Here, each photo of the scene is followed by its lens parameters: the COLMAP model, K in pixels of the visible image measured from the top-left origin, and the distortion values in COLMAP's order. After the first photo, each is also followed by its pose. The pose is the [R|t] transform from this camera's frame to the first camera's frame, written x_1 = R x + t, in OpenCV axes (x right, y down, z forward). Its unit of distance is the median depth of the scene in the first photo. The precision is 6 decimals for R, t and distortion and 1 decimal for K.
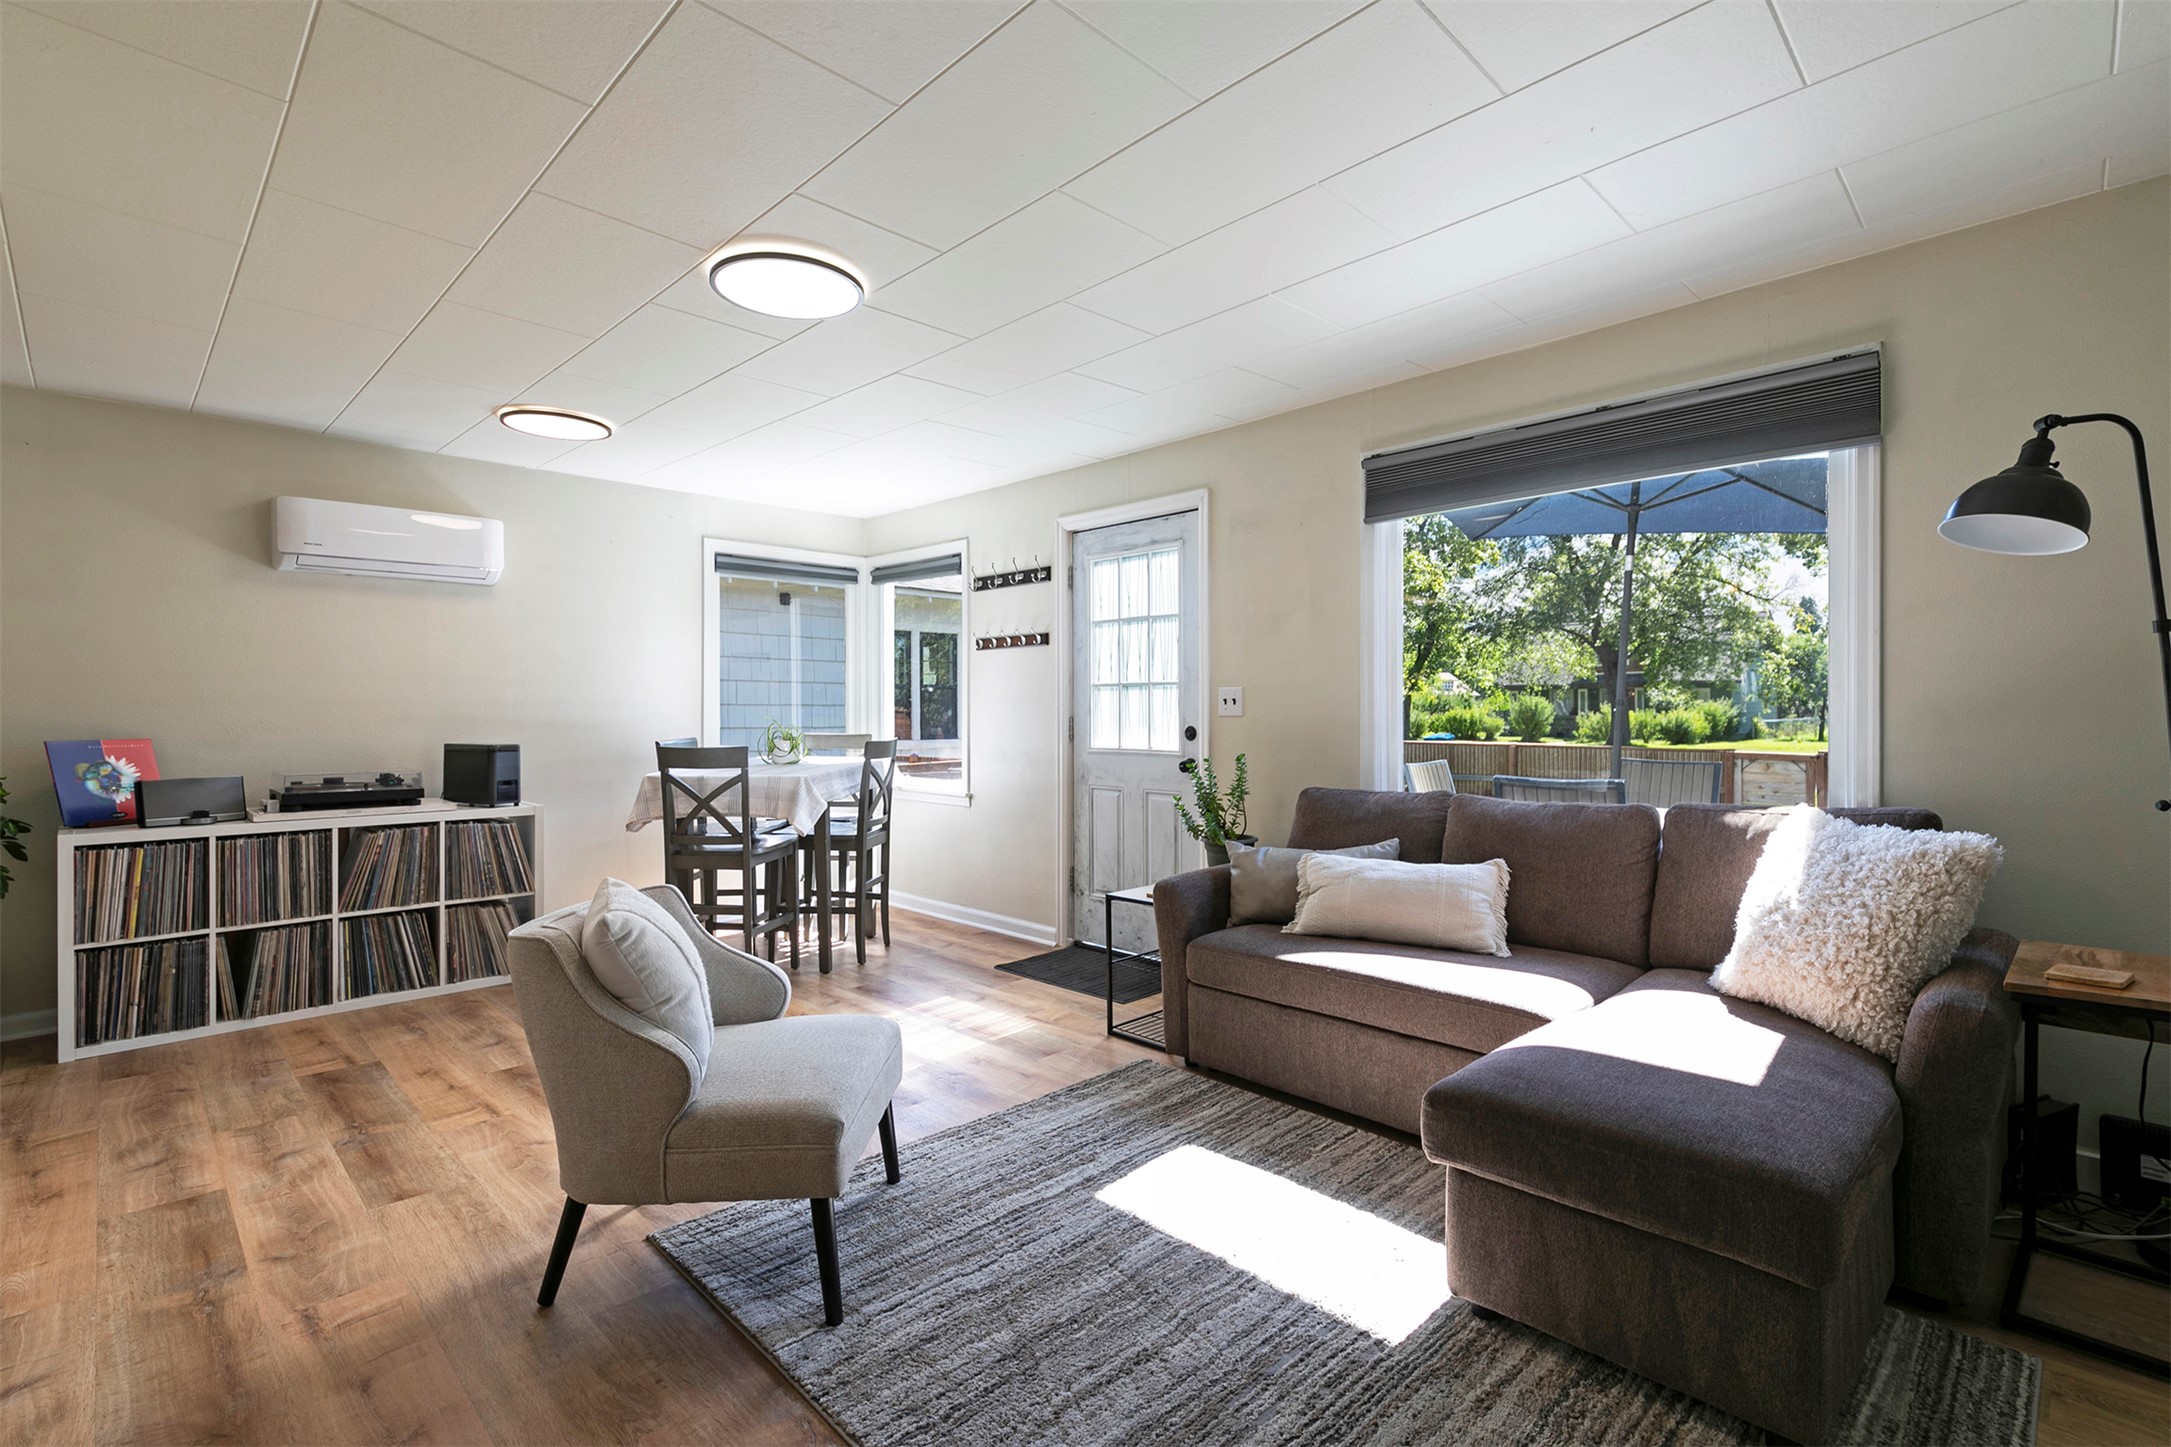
lens RADIAL K [[1019.2, 0, 1086.3], [0, 1019.2, 701.3], [0, 0, 1]] dist [0.028197, -0.007318]
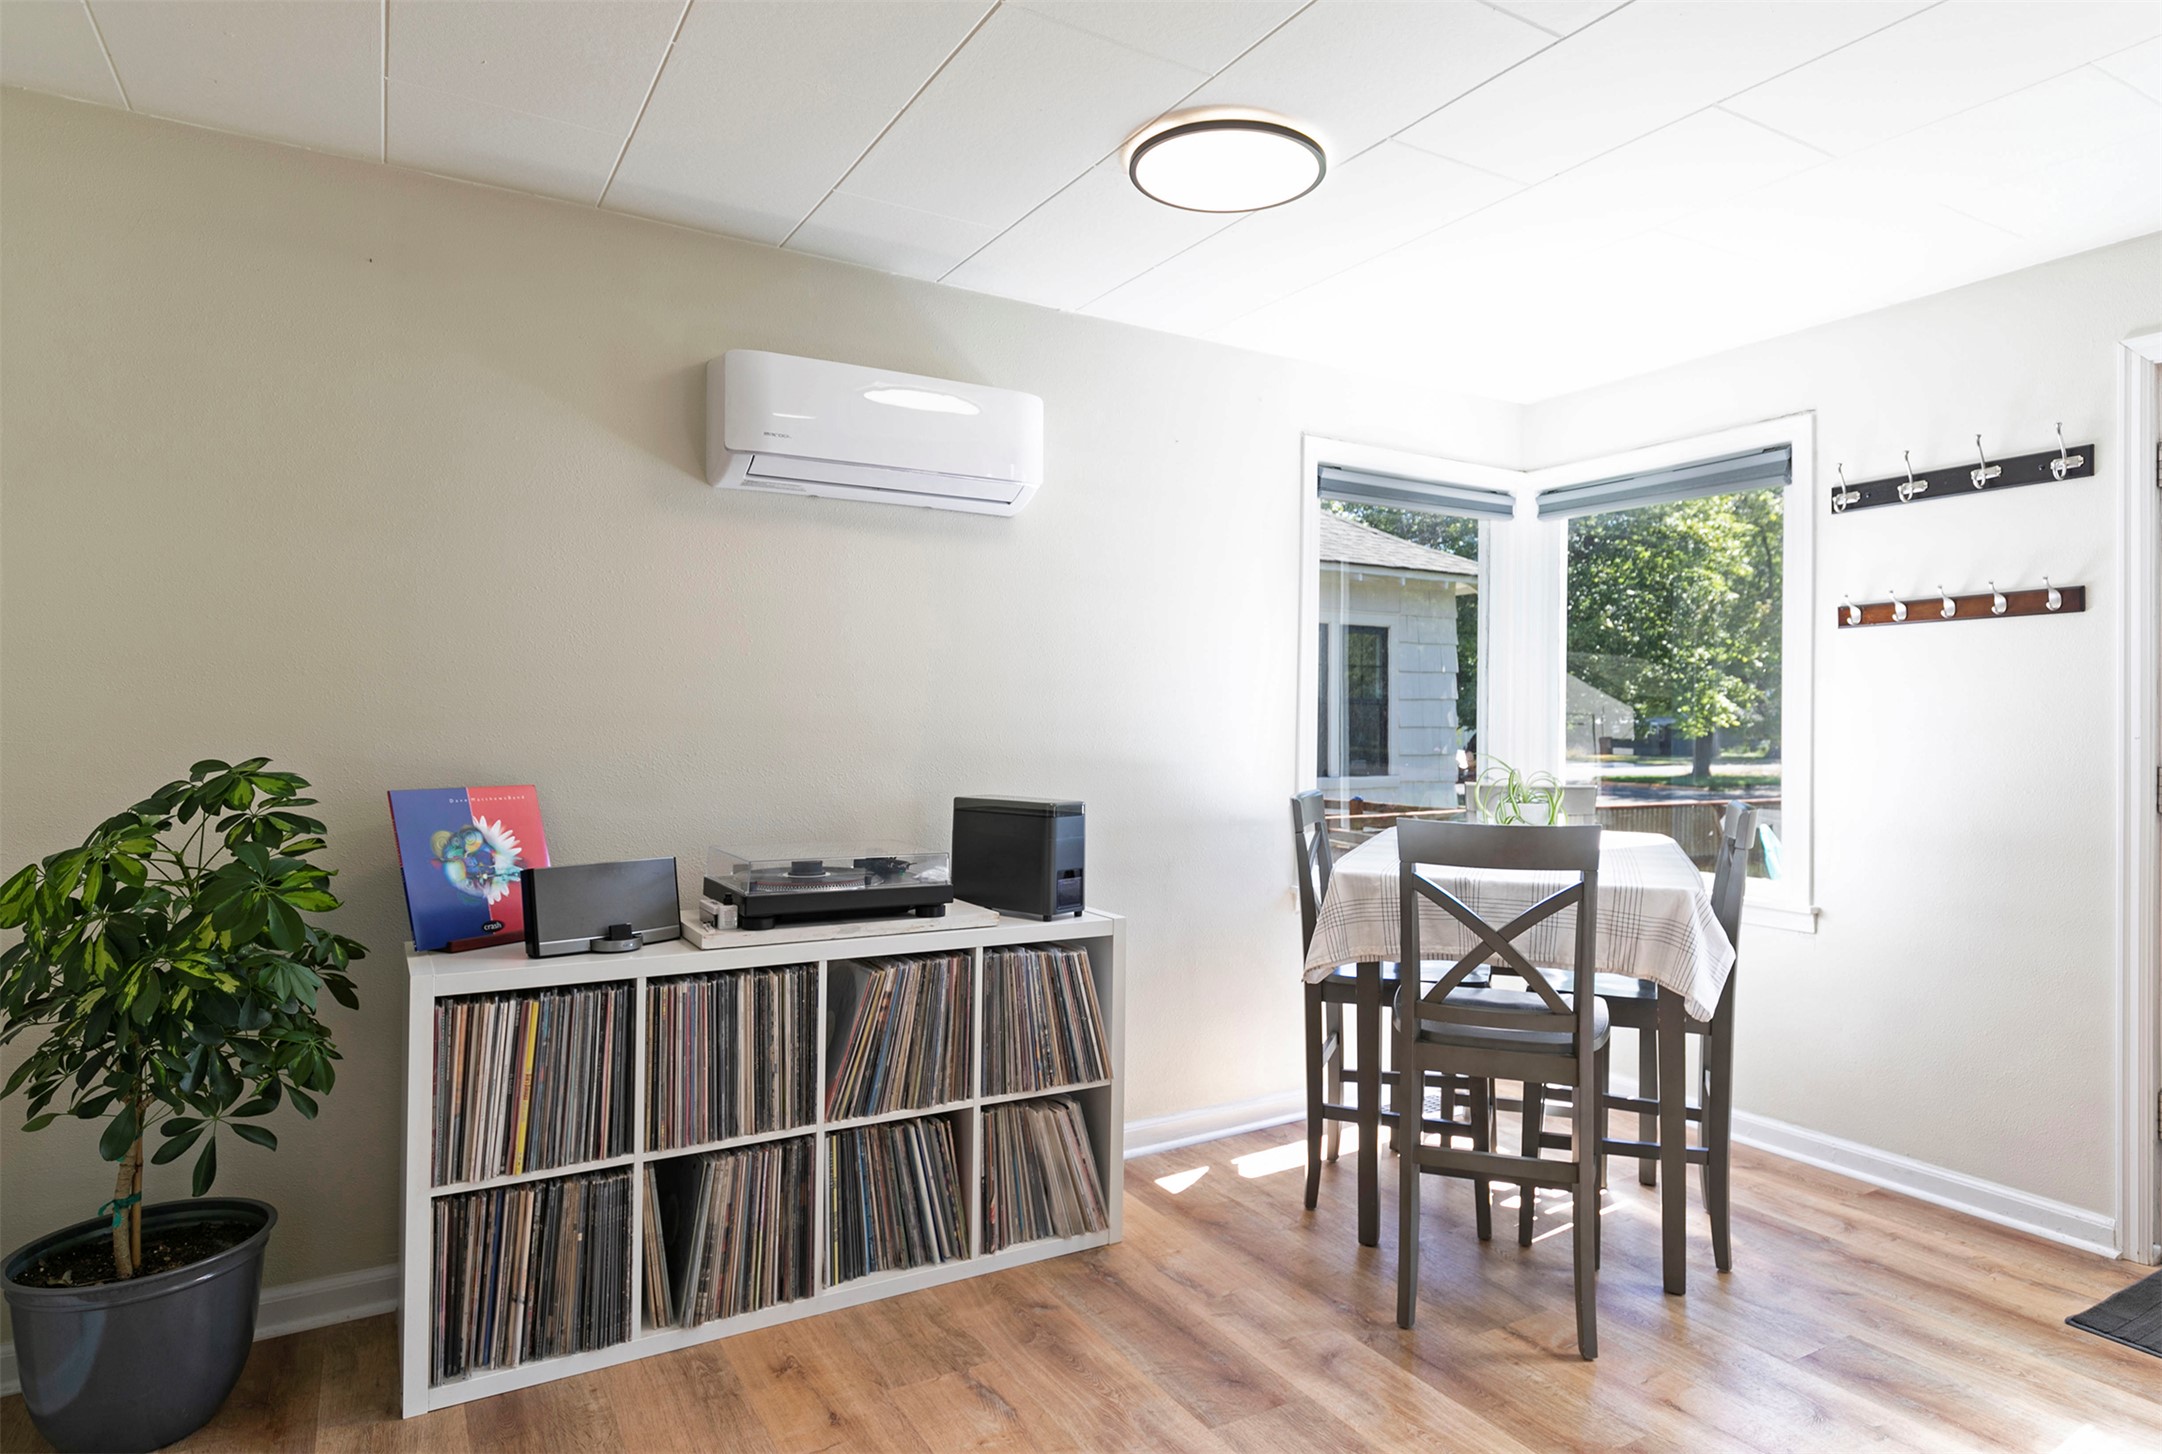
lens RADIAL K [[1206.1, 0, 1055.9], [0, 1206.1, 696.2], [0, 0, 1]] dist [0.001973, 0.001562]
pose [[0.968860, 0.003304, -0.247587, -0.444913], [-0.008281, 0.999784, -0.019064, -0.001426], [0.247471, 0.020521, 0.968678, 0.416278]]
